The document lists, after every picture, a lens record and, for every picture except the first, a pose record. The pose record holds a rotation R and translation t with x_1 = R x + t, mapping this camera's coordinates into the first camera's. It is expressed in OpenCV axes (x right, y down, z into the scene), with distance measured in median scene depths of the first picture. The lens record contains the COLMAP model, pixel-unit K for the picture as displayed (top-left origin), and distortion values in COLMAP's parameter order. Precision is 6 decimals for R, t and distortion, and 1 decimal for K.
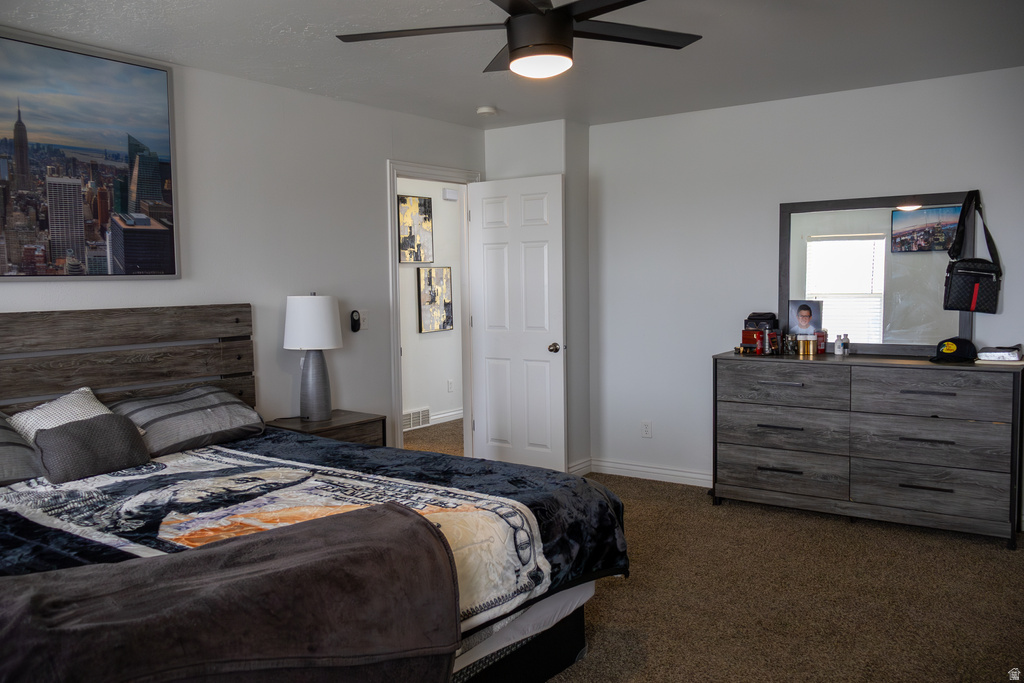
lens RADIAL K [[845.9, 0, 505.1], [0, 845.9, 337.6], [0, 0, 1]] dist [-0.005382, 0.002620]
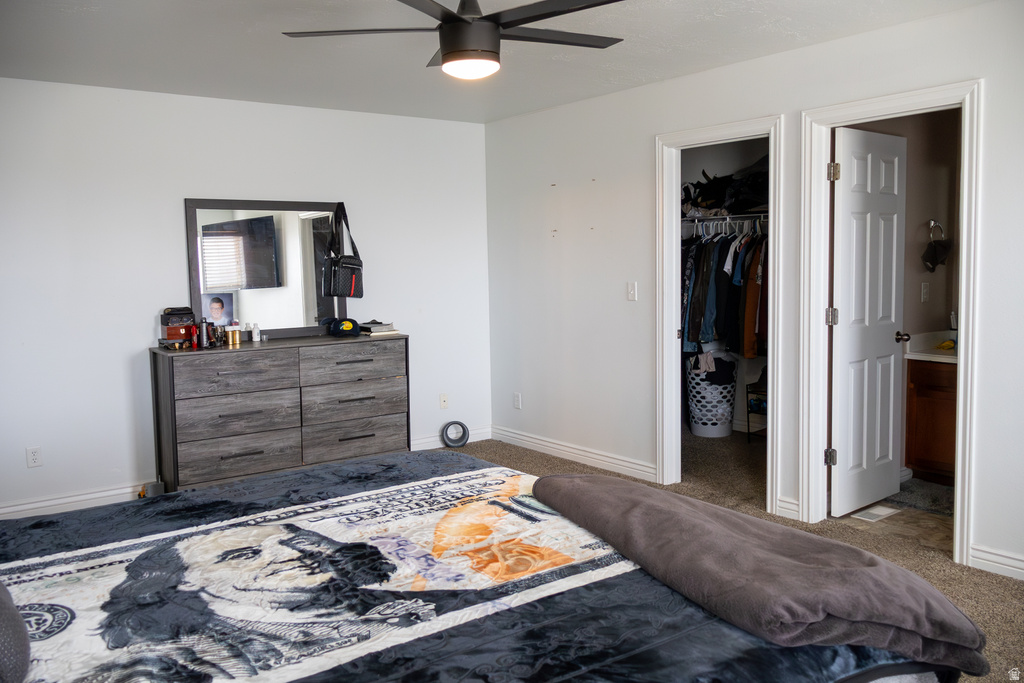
lens RADIAL K [[845.9, 0, 505.1], [0, 845.9, 337.6], [0, 0, 1]] dist [-0.005382, 0.002620]
pose [[0.291145, -0.073726, 0.953834, -0.598871], [0.079723, 0.995428, 0.052606, -0.017879], [-0.953351, 0.060727, 0.295692, 0.389751]]
